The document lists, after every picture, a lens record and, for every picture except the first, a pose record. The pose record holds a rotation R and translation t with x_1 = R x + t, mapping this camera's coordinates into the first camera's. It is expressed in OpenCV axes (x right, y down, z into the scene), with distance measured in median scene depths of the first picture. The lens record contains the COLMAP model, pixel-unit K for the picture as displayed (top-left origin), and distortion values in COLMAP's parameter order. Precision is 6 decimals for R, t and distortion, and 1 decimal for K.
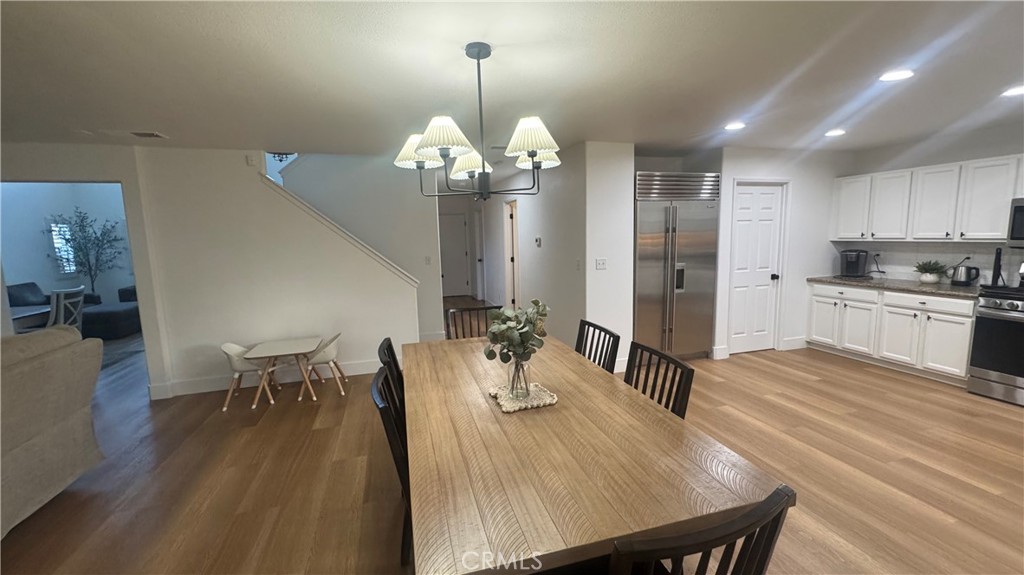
lens RADIAL K [[409.5, 0, 512.0], [0, 409.5, 287.5], [0, 0, 1]] dist [-0.003892, -0.000792]
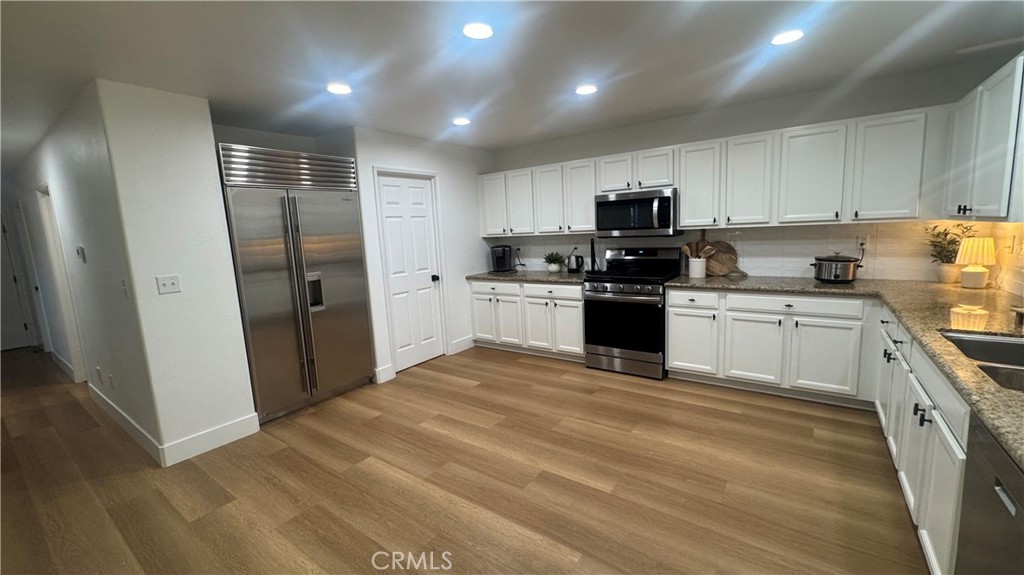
lens RADIAL K [[409.5, 0, 512.0], [0, 409.5, 287.5], [0, 0, 1]] dist [-0.003892, -0.000792]
pose [[0.788766, -0.103510, 0.605916, 0.253896], [0.110075, 0.993572, 0.026441, -0.011815], [-0.604758, 0.045841, 0.795089, 0.185520]]
